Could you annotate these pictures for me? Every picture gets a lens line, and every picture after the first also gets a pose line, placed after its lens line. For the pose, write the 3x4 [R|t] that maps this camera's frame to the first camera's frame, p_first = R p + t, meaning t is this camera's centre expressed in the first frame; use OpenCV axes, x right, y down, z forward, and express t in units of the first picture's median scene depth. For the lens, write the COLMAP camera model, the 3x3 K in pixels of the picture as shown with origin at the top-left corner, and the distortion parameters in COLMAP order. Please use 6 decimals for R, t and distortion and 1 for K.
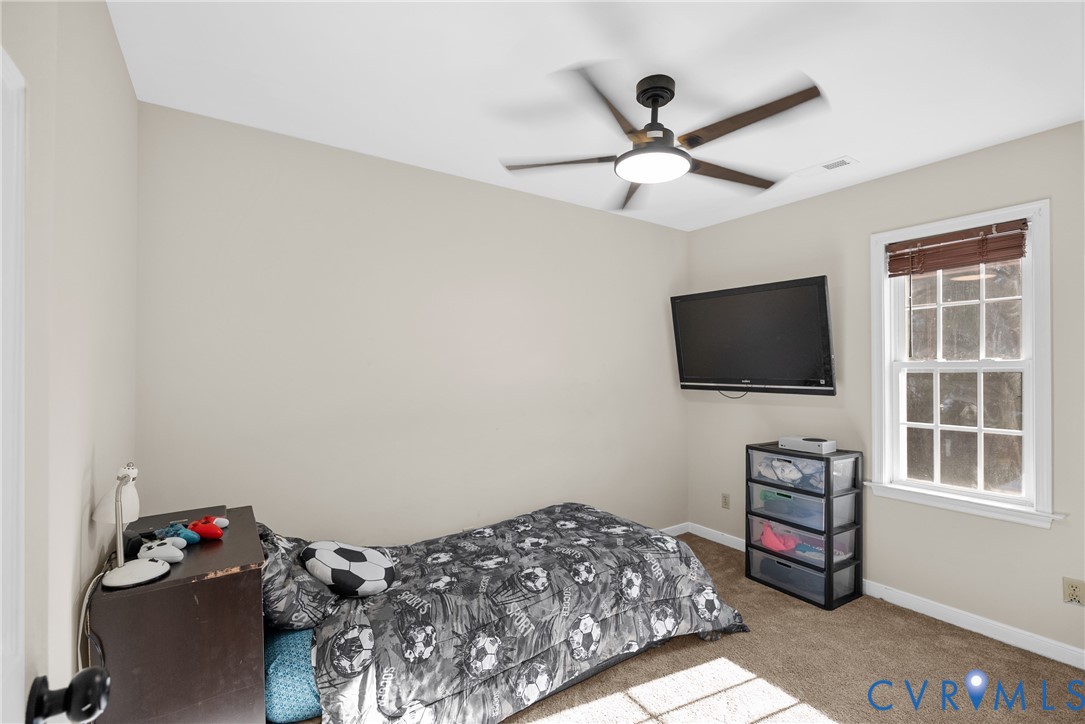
lens RADIAL K [[482.1, 0, 541.6], [0, 482.1, 370.2], [0, 0, 1]] dist [-0.000704, -0.000240]
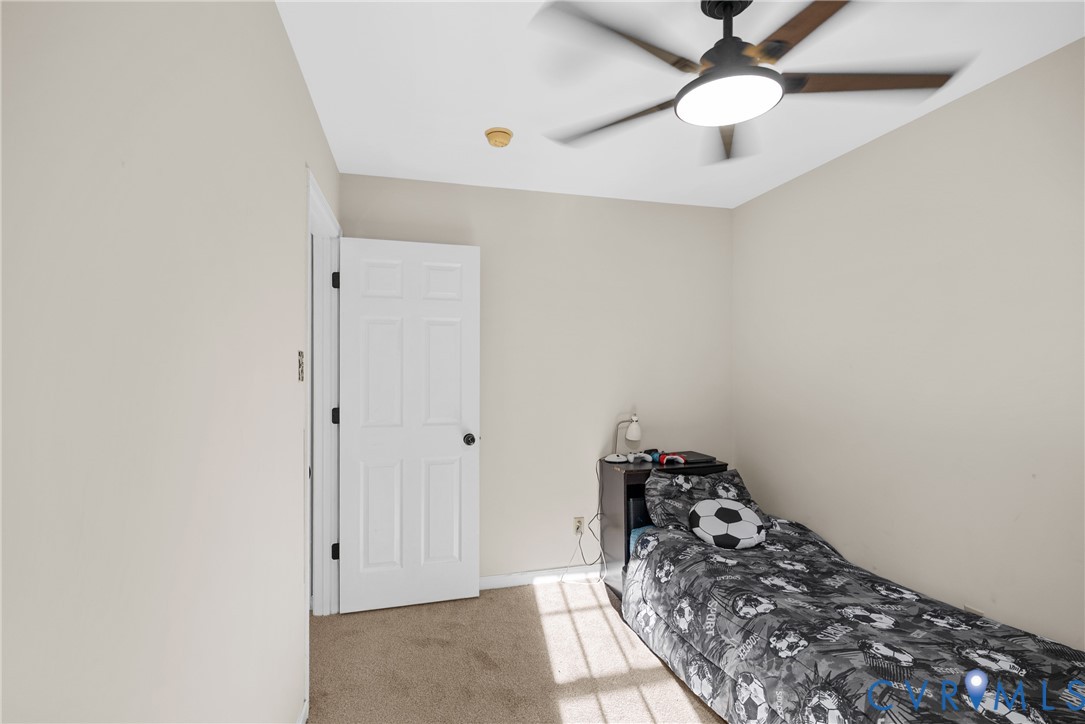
lens RADIAL K [[482.1, 0, 541.6], [0, 482.1, 370.2], [0, 0, 1]] dist [-0.000704, -0.000240]
pose [[-0.328601, -0.004557, -0.944458, 0.933430], [-0.004404, 0.999985, -0.003293, 0.002263], [0.944458, 0.003078, -0.328616, 0.902610]]
